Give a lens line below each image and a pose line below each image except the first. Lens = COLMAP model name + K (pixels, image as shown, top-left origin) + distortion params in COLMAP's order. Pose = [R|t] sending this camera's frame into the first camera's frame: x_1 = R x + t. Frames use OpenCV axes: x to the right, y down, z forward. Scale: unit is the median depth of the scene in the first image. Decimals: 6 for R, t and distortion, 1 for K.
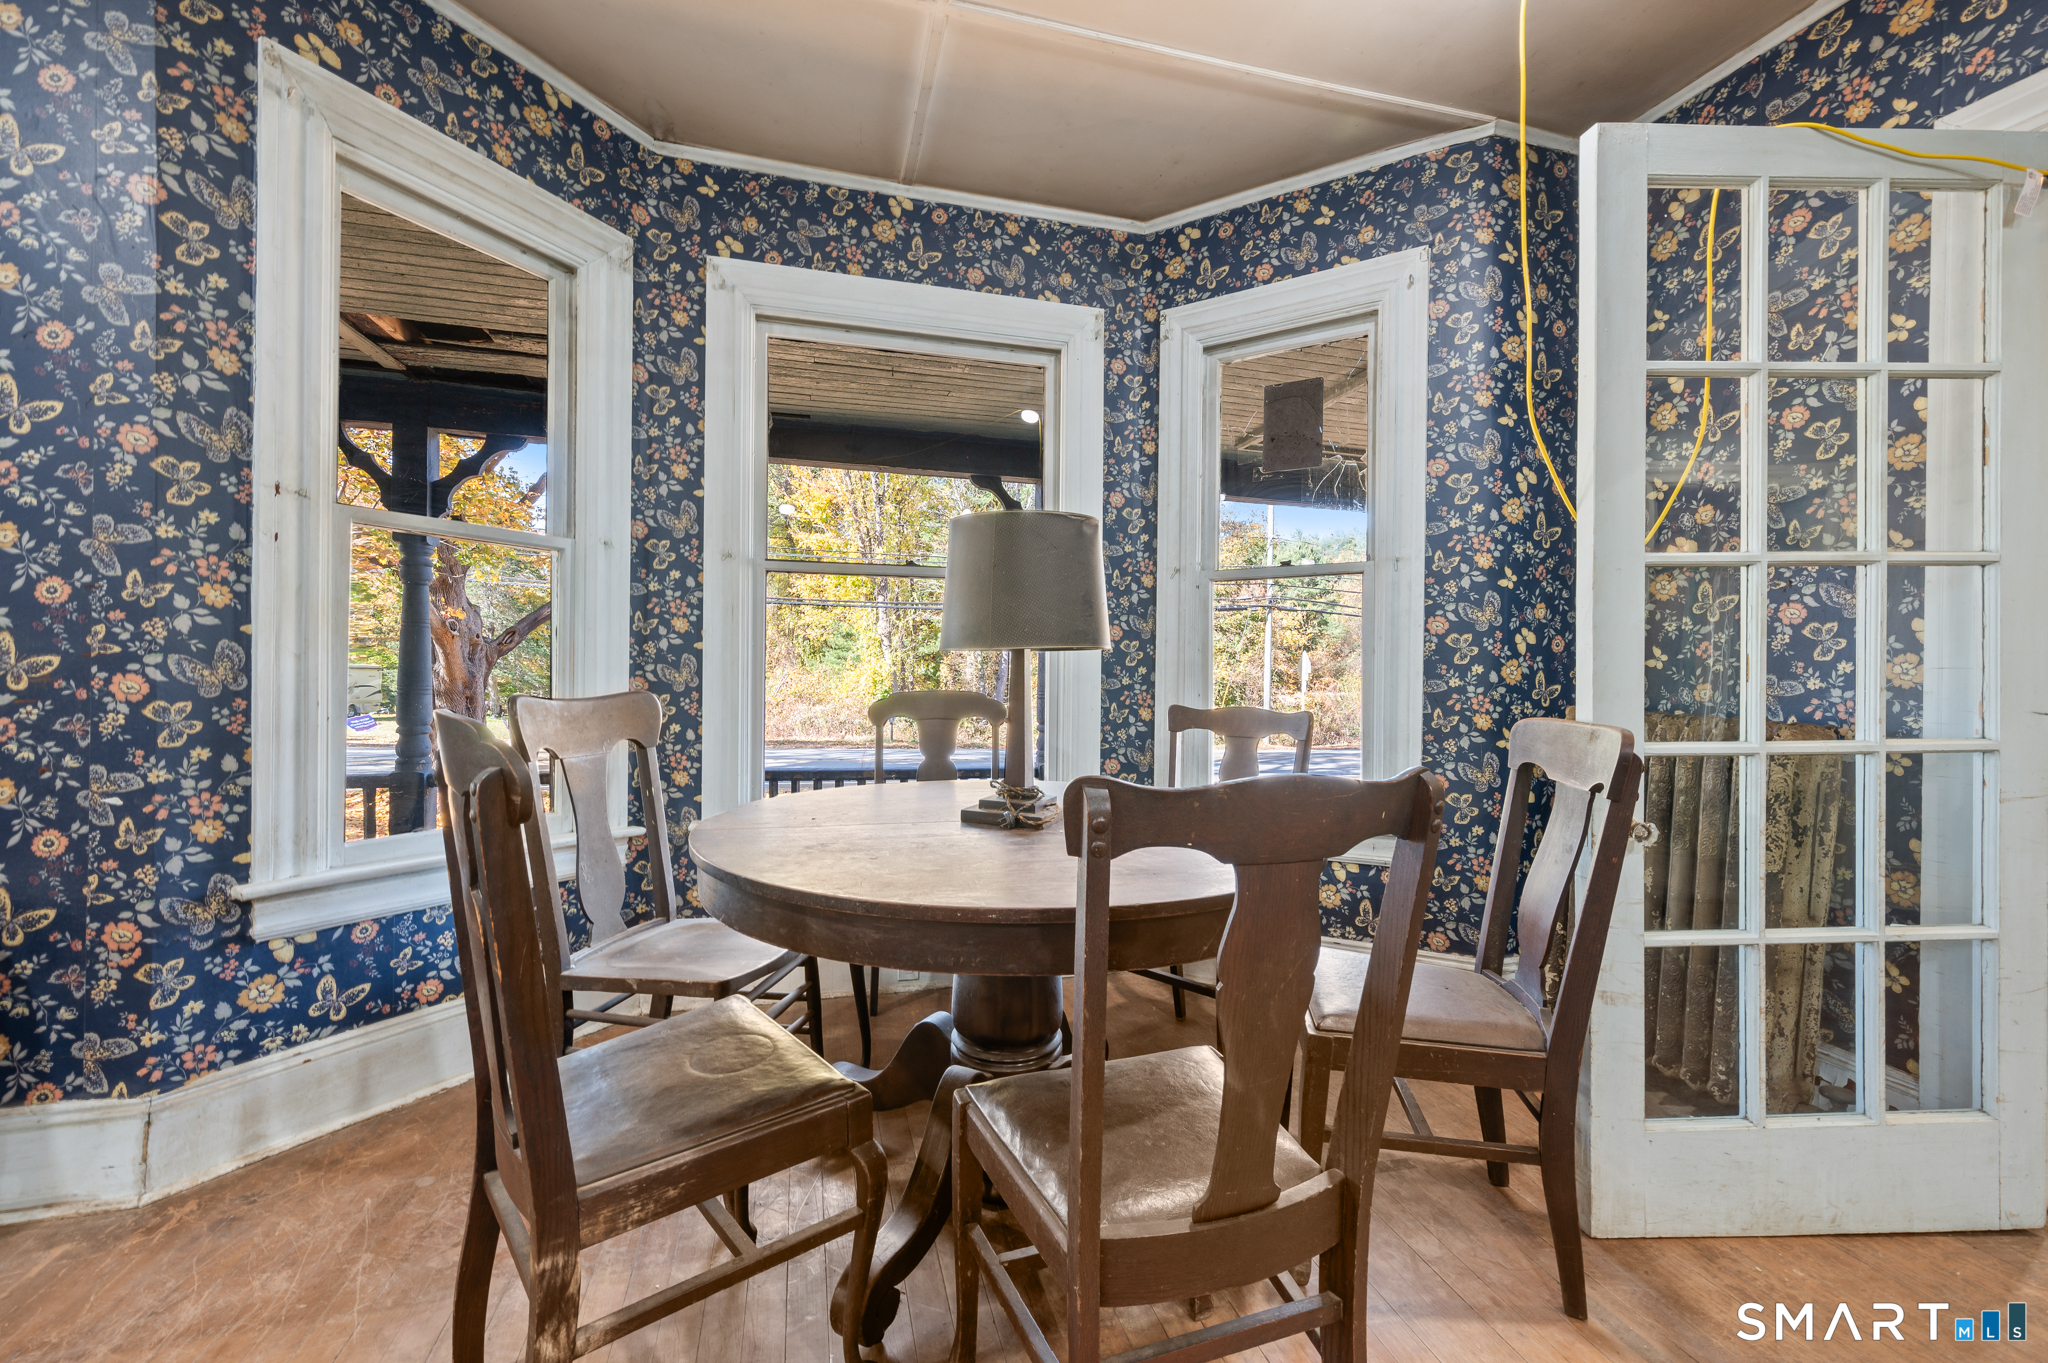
lens RADIAL K [[831.3, 0, 1061.6], [0, 831.3, 674.2], [0, 0, 1]] dist [0.003749, -0.000079]
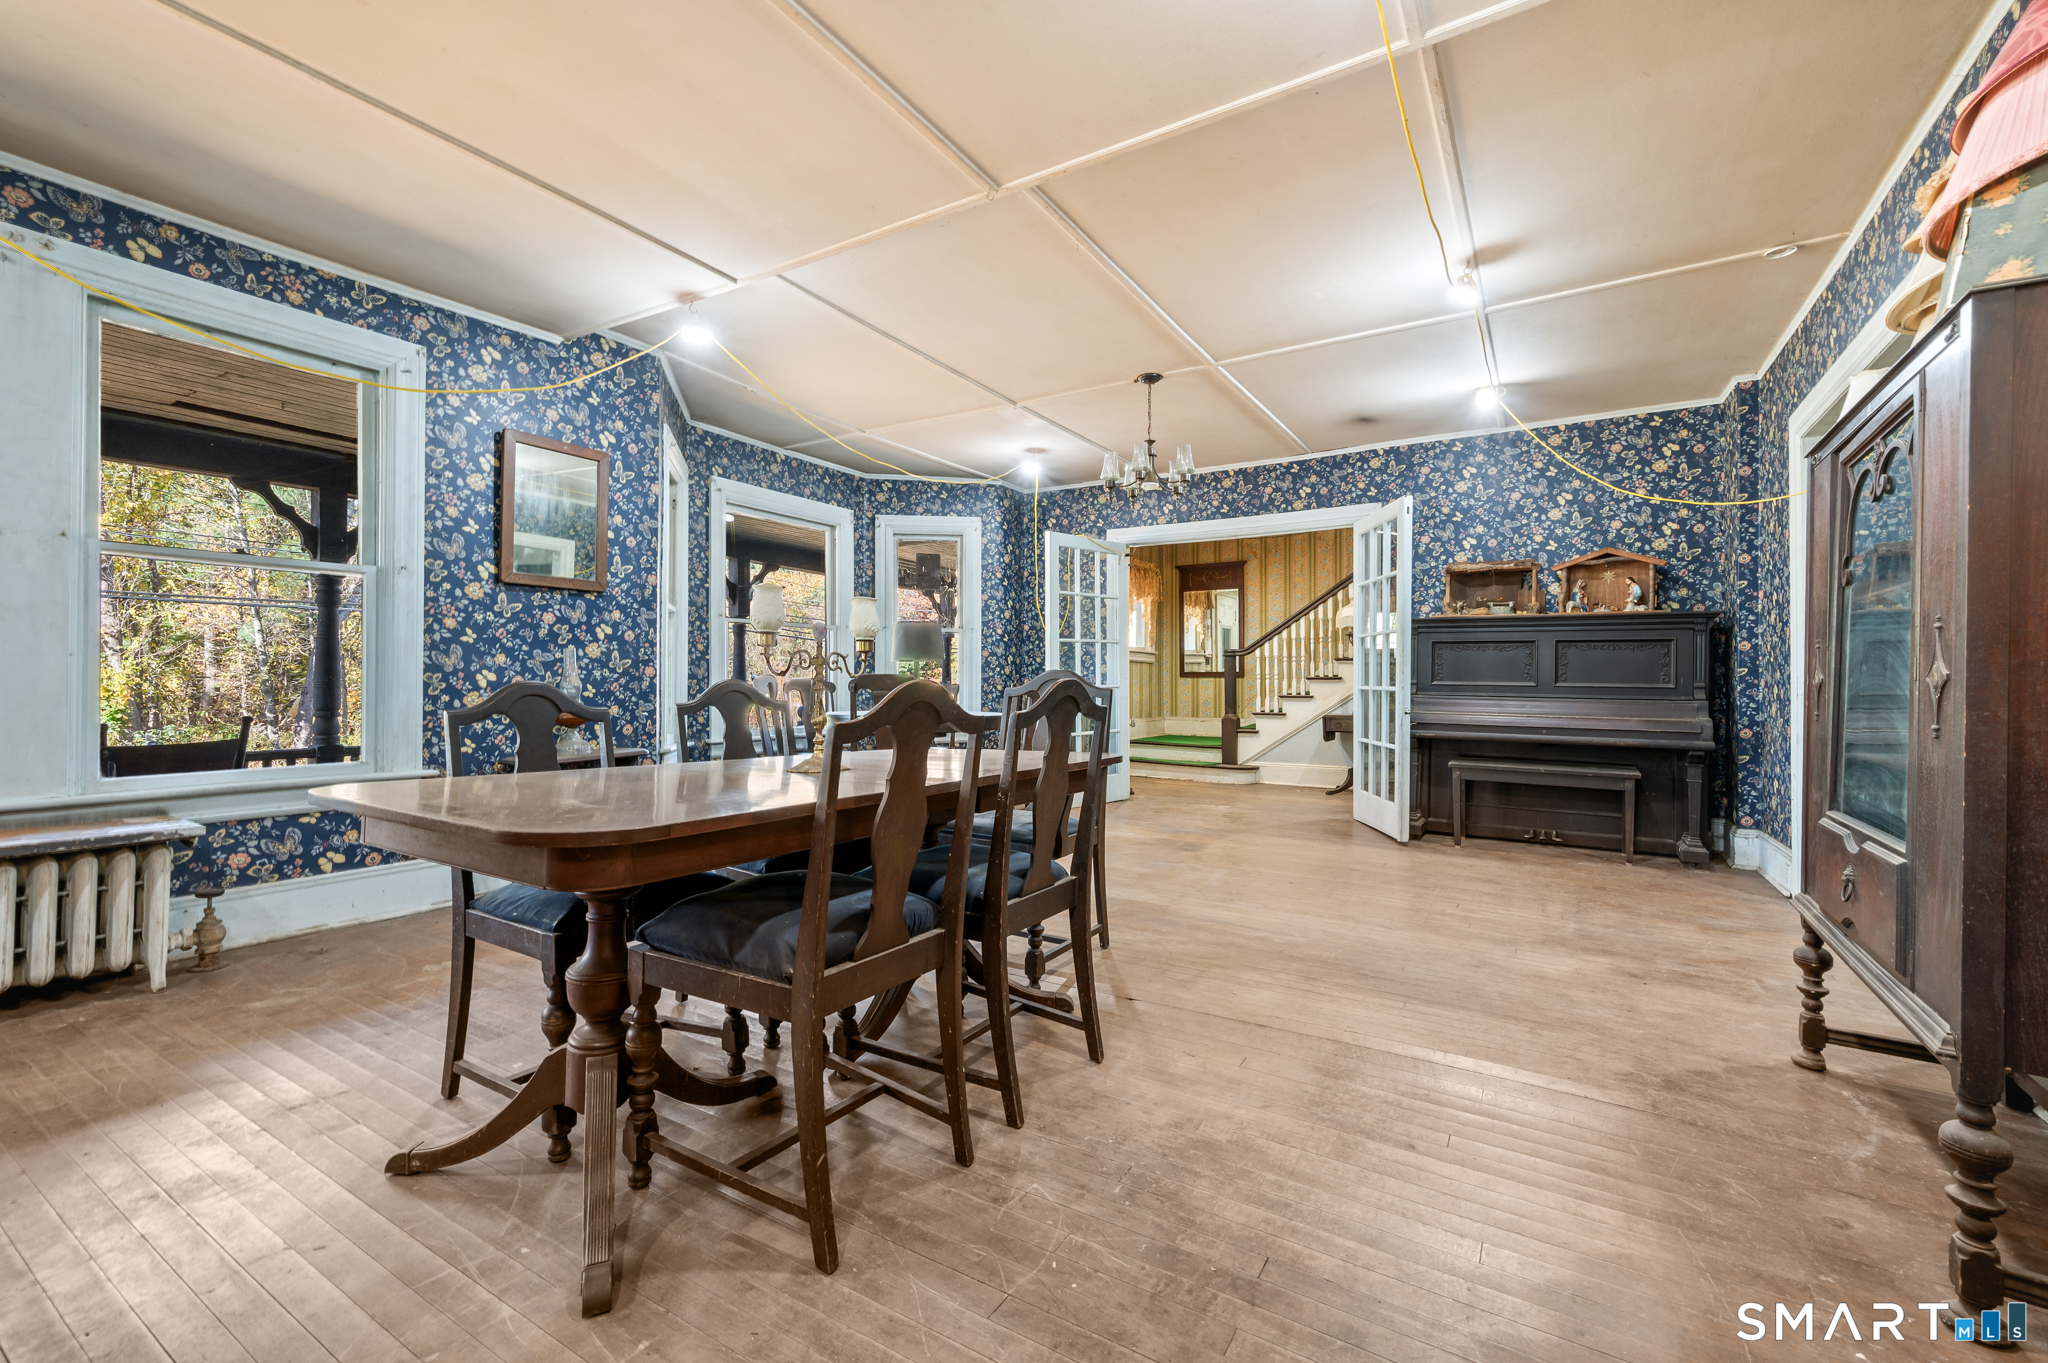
lens RADIAL K [[831.3, 0, 1024.1], [0, 831.3, 682.9], [0, 0, 1]] dist [0.003749, -0.000079]
pose [[0.754256, -0.007279, 0.656541, -1.188914], [0.011117, 0.999937, -0.001686, 0.042175], [-0.656487, 0.008571, 0.754289, -1.100919]]
